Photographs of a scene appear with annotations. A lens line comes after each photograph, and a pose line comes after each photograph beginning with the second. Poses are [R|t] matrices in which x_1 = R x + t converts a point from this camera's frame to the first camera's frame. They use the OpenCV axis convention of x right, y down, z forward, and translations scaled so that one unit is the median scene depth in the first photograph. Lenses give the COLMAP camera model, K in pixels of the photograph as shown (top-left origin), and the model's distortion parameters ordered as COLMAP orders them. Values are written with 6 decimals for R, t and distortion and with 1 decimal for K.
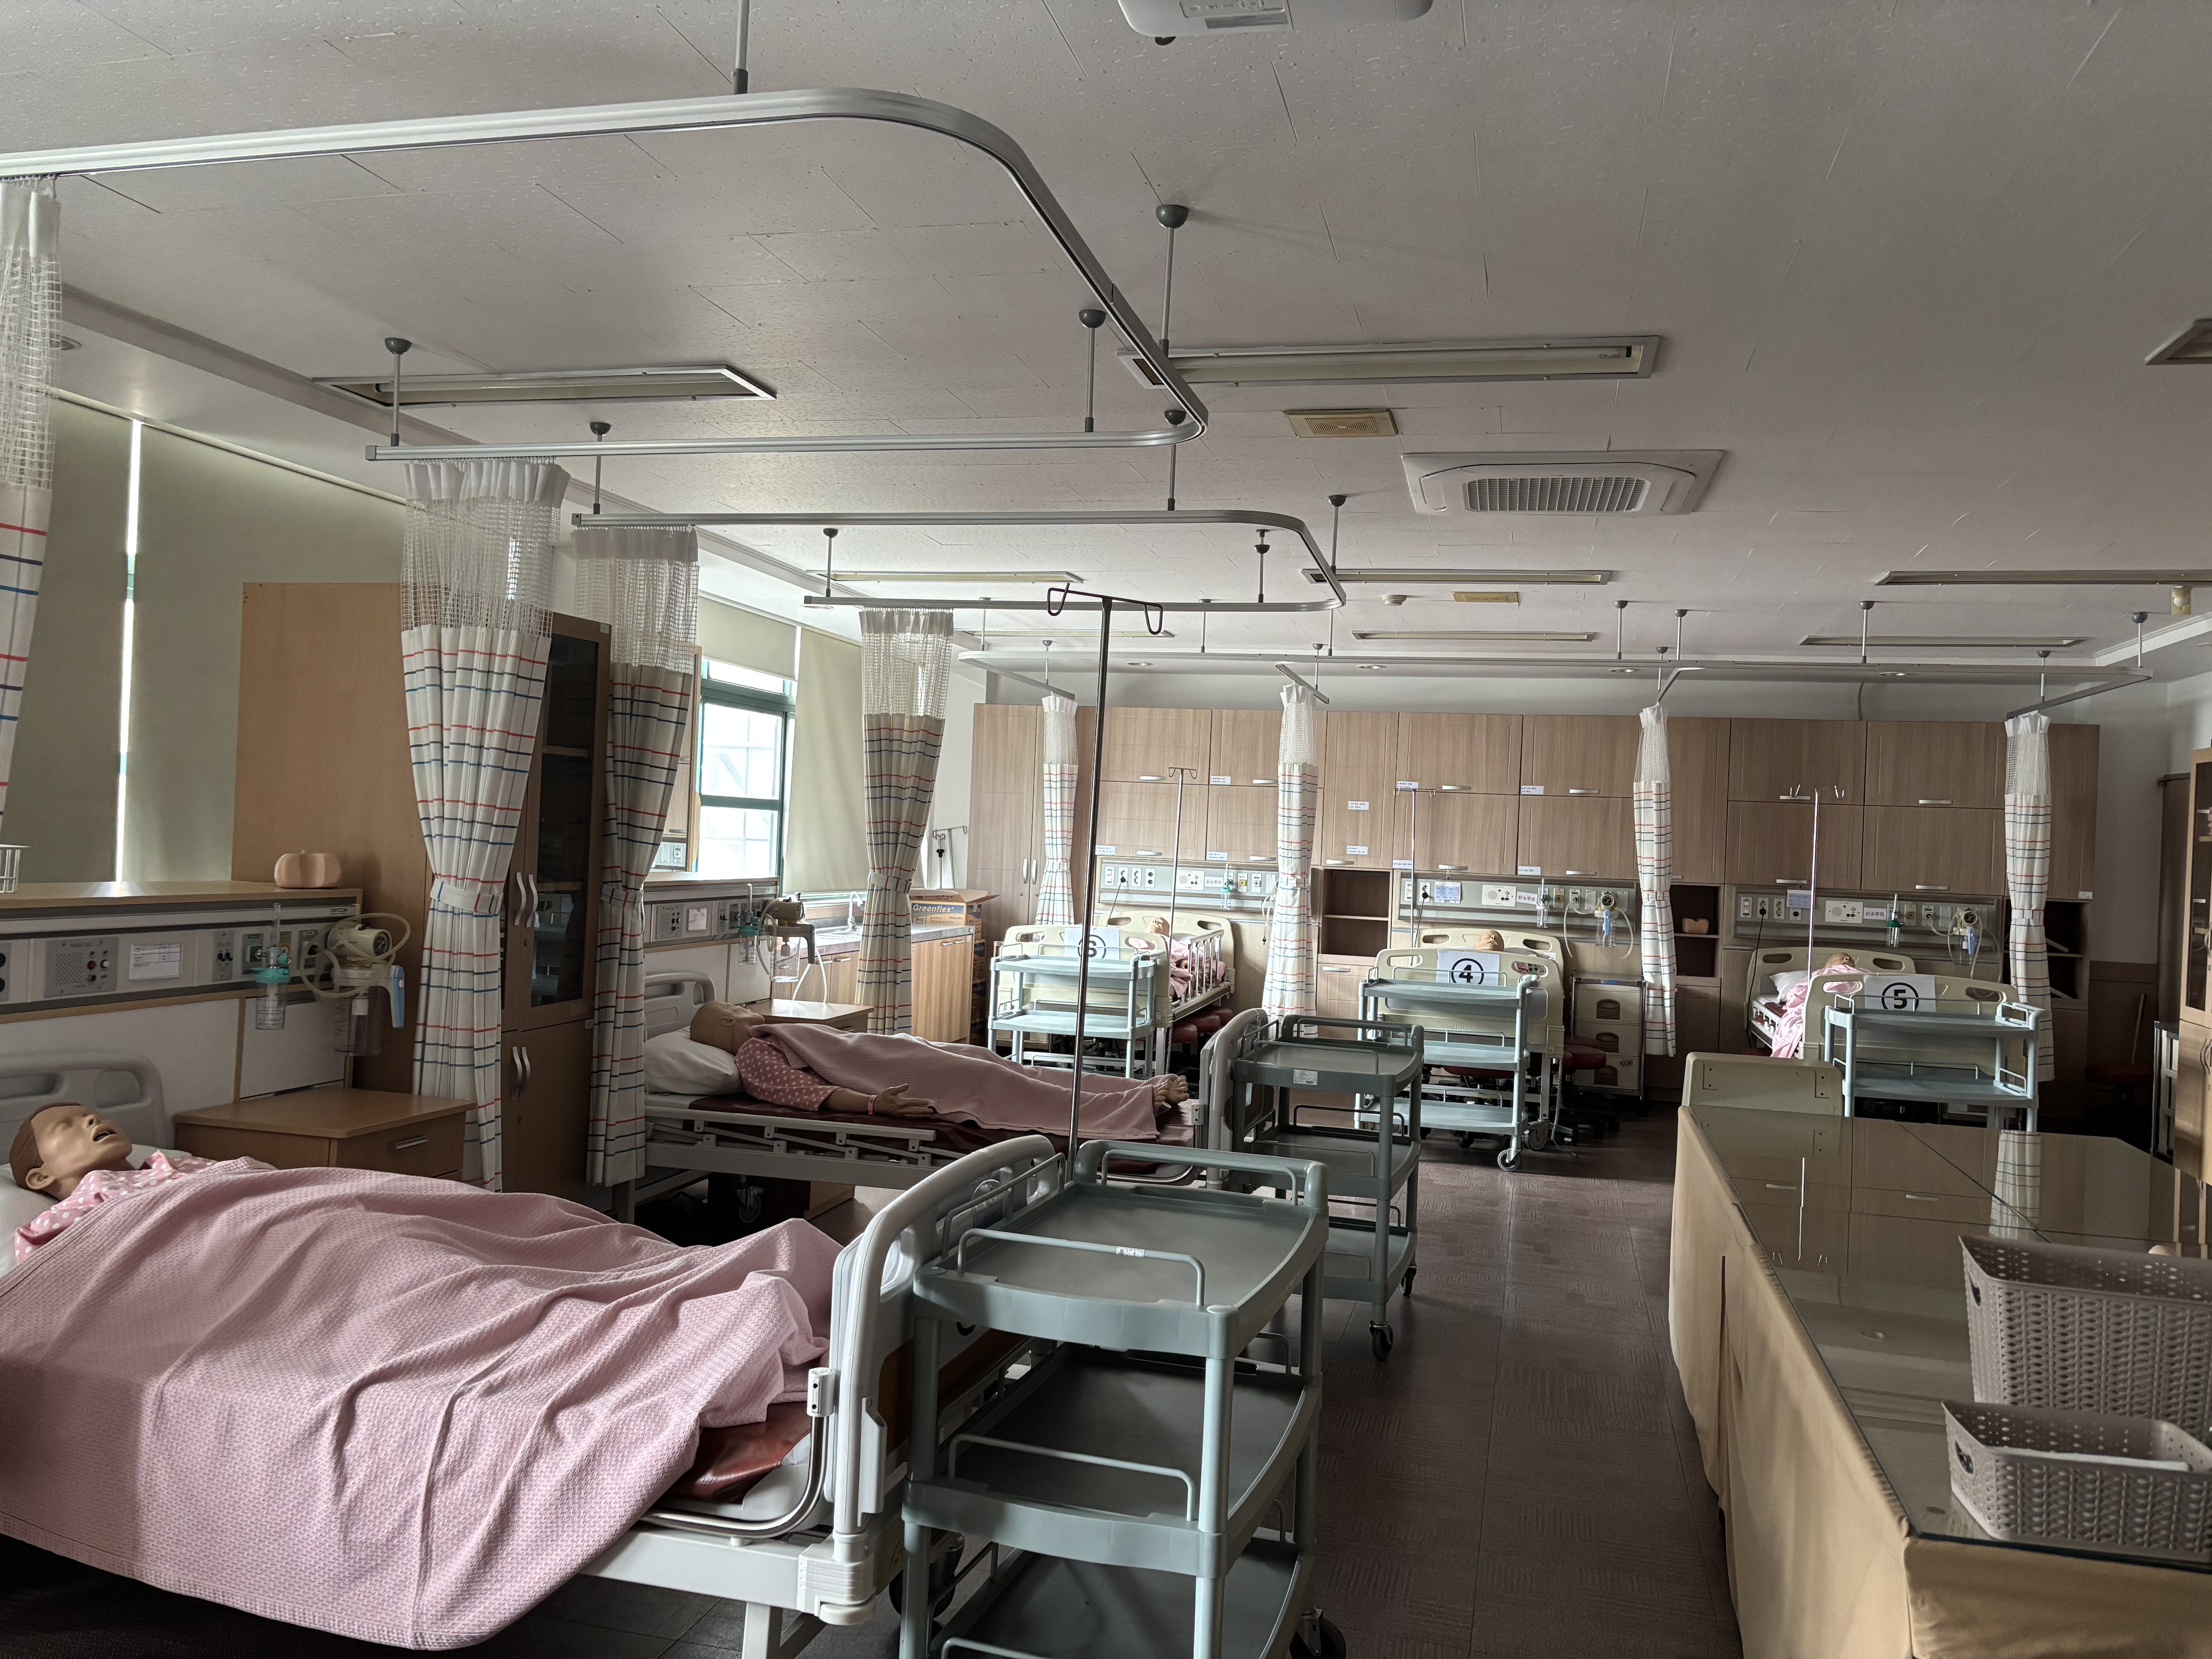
lens RADIAL K [[1671.1, 0, 1106.0], [0, 1671.1, 829.5], [0, 0, 1]] dist [0.062850, -0.077446]
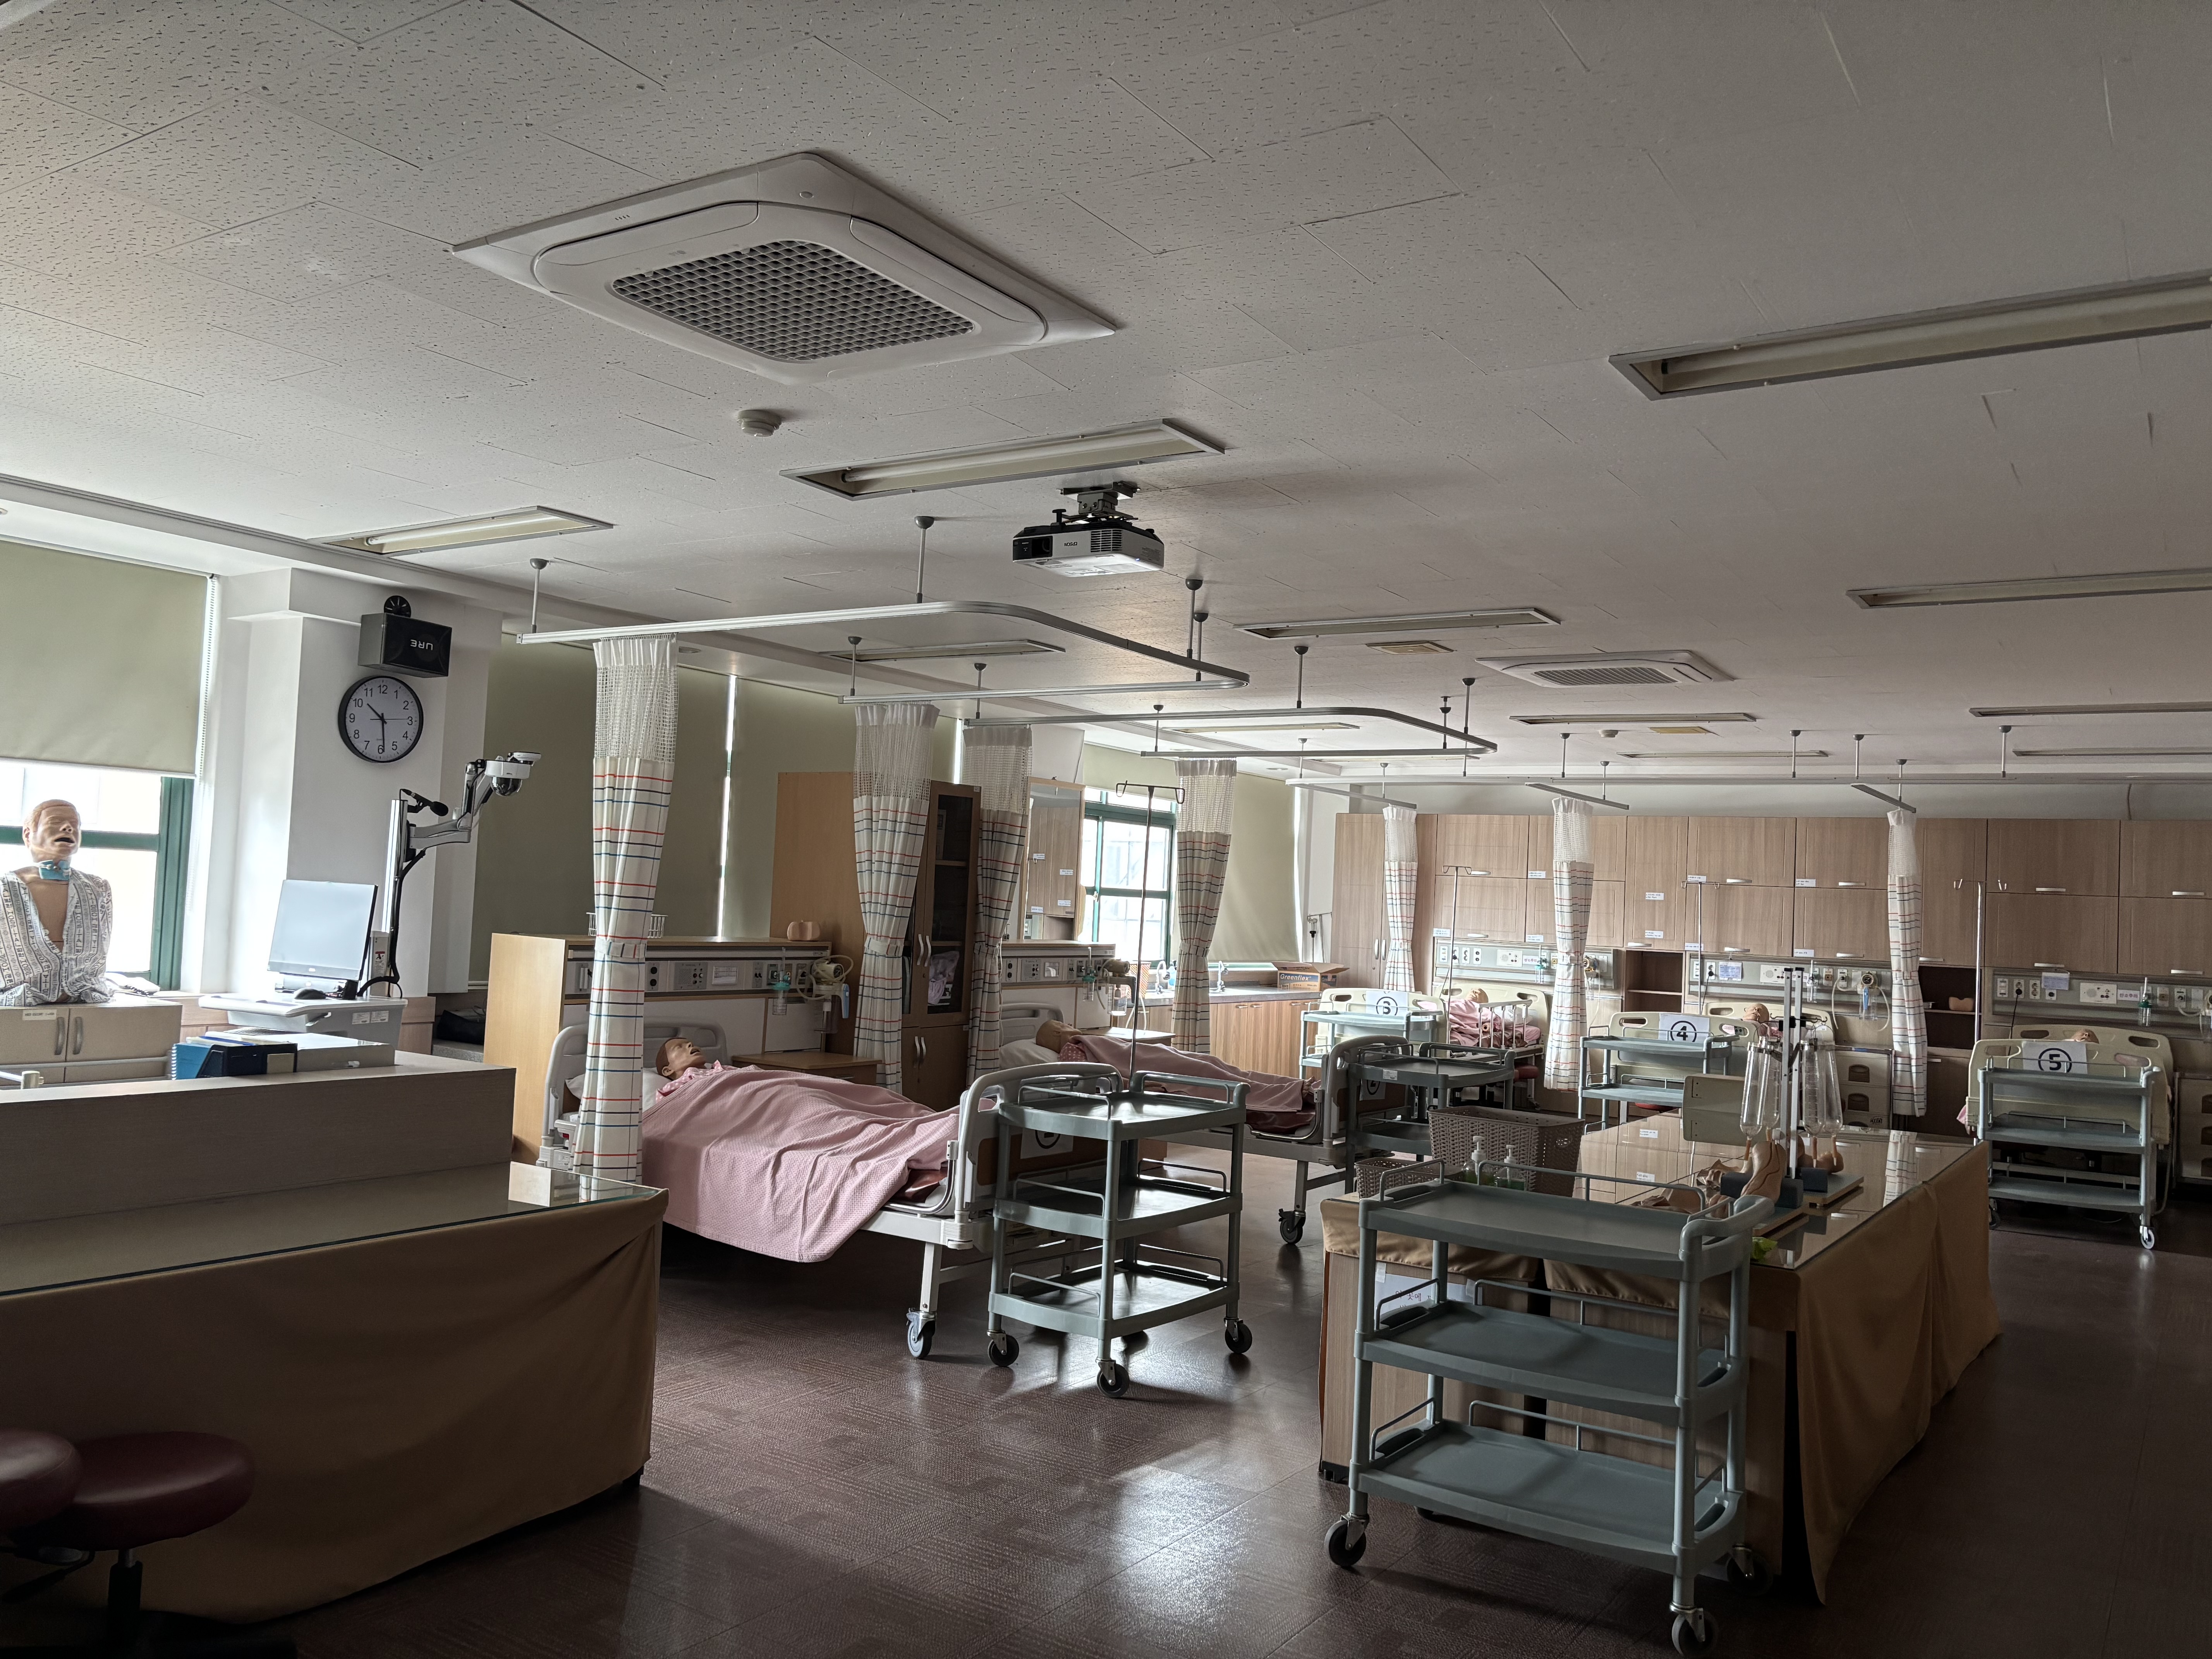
lens RADIAL K [[1671.1, 0, 1106.0], [0, 1671.1, 829.5], [0, 0, 1]] dist [0.062850, -0.077446]
pose [[0.946302, -0.012587, -0.323039, 0.263812], [-0.004902, 0.998568, -0.053269, 0.005809], [0.323247, 0.051992, 0.944885, -0.380550]]
